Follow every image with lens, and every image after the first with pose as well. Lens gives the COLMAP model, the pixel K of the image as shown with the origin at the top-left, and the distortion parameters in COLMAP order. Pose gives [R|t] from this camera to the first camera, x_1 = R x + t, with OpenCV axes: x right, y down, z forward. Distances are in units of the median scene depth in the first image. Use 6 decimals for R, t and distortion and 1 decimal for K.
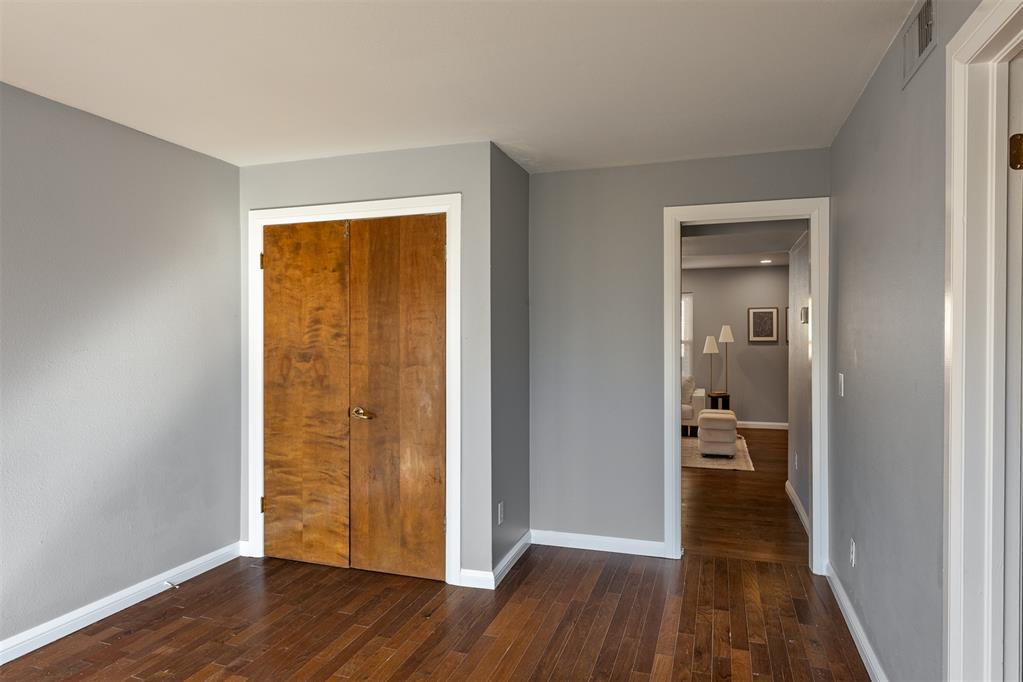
lens RADIAL K [[601.2, 0, 513.3], [0, 601.2, 343.3], [0, 0, 1]] dist [0.005556, 0.000298]
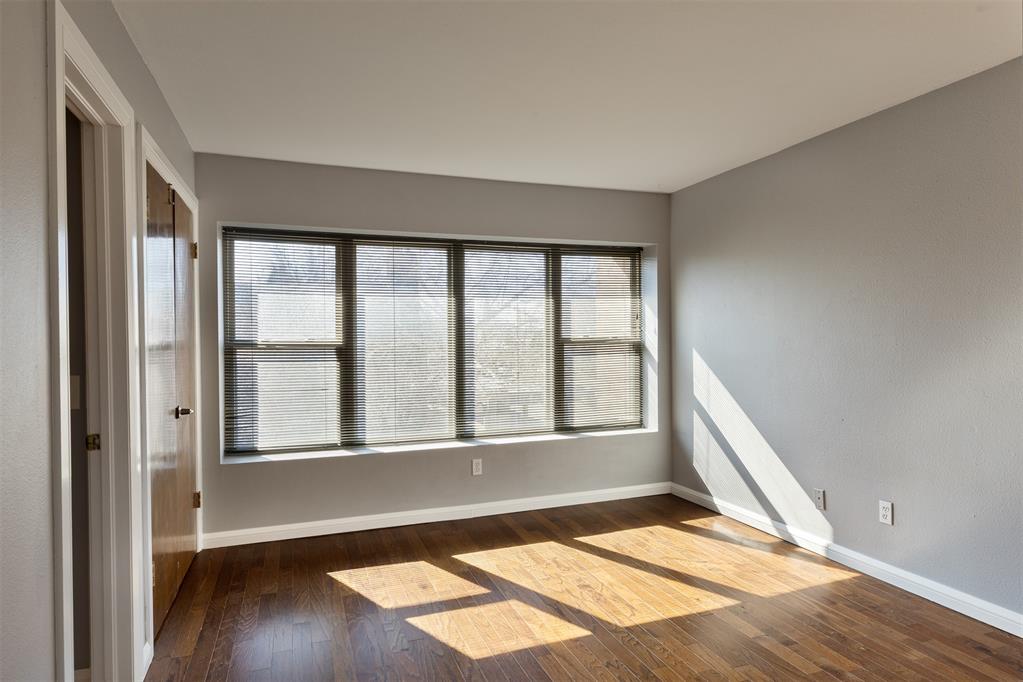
lens RADIAL K [[601.2, 0, 514.8], [0, 601.2, 344.7], [0, 0, 1]] dist [0.005556, 0.000298]
pose [[-0.778097, 0.016146, -0.627937, 0.477524], [0.011490, 0.999868, 0.011471, 0.016291], [0.628039, 0.001710, -0.778180, 1.348392]]
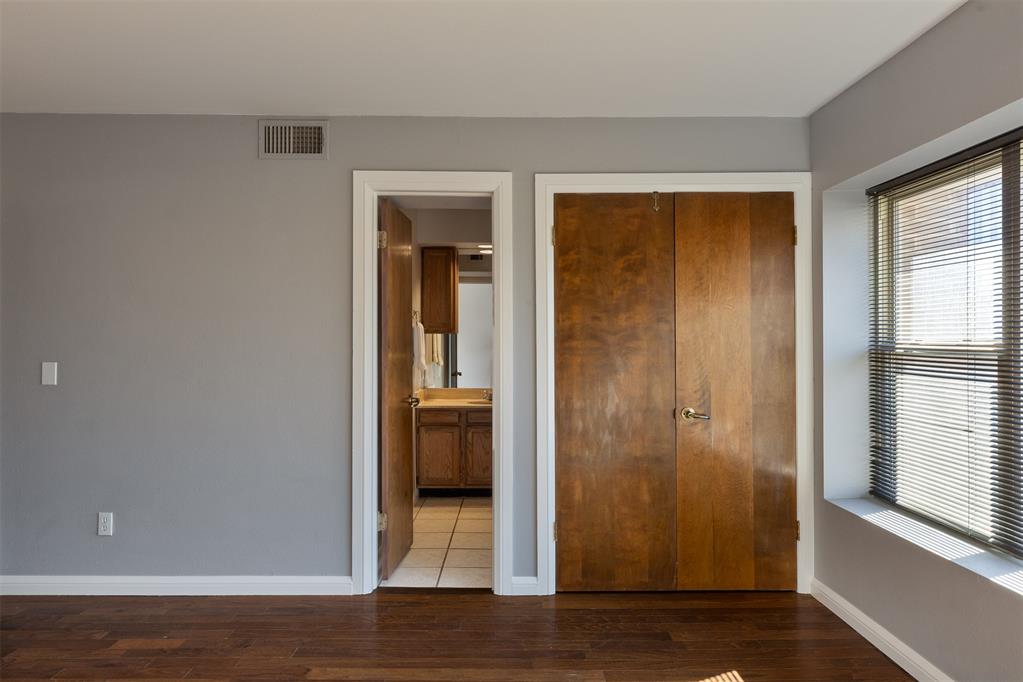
lens RADIAL K [[601.2, 0, 509.9], [0, 601.2, 342.3], [0, 0, 1]] dist [0.005556, 0.000298]
pose [[-0.333187, 0.009040, 0.942817, -0.757937], [-0.001866, 0.999946, -0.010248, 0.028953], [-0.942859, -0.005174, -0.333152, 0.718760]]
